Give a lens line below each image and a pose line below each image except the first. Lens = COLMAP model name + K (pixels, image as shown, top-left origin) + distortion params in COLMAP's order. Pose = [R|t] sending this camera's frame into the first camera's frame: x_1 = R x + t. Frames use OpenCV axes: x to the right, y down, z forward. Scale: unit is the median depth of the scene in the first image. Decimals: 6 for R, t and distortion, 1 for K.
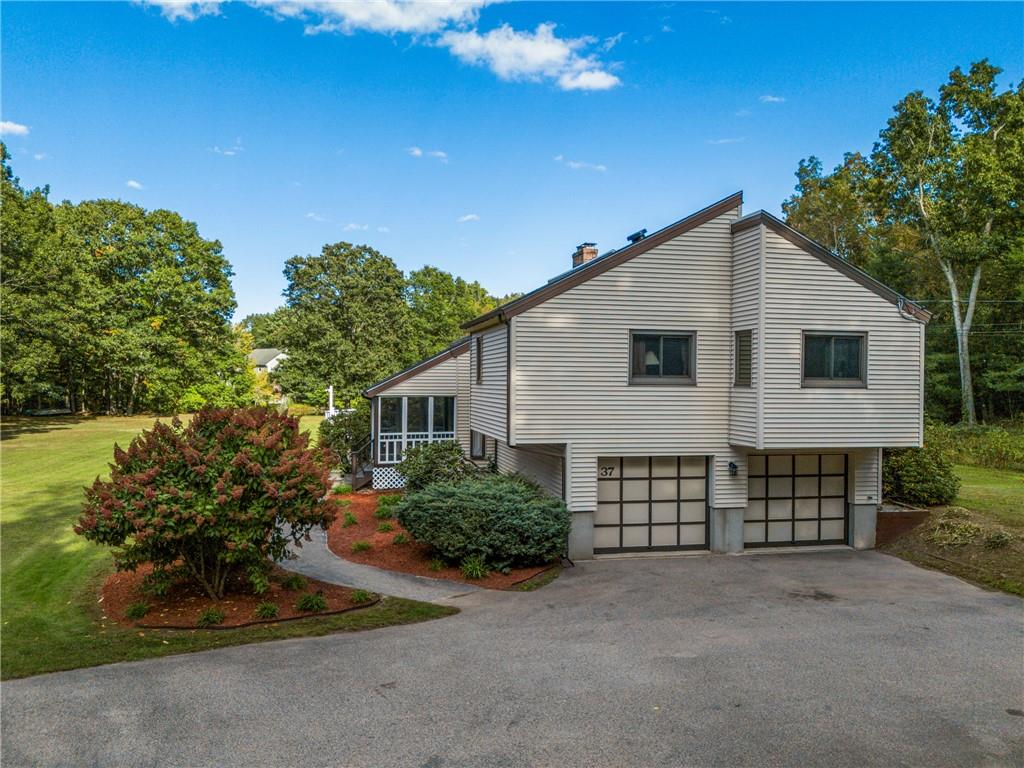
lens RADIAL K [[765.8, 0, 511.9], [0, 765.8, 384.7], [0, 0, 1]] dist [-0.000175, -0.004055]
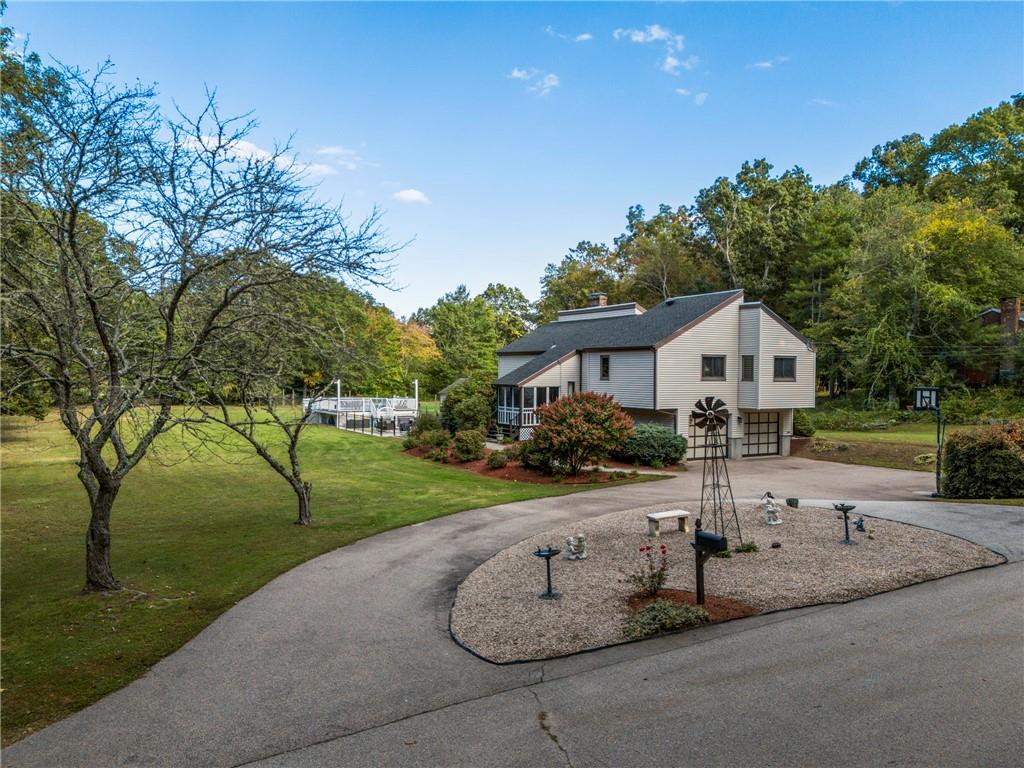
lens RADIAL K [[765.8, 0, 511.4], [0, 765.8, 382.6], [0, 0, 1]] dist [-0.000175, -0.004055]
pose [[0.949665, -0.005053, 0.313227, -0.923327], [0.001723, 0.999939, 0.010908, -0.016412], [-0.313263, -0.009819, 0.949616, -0.778811]]
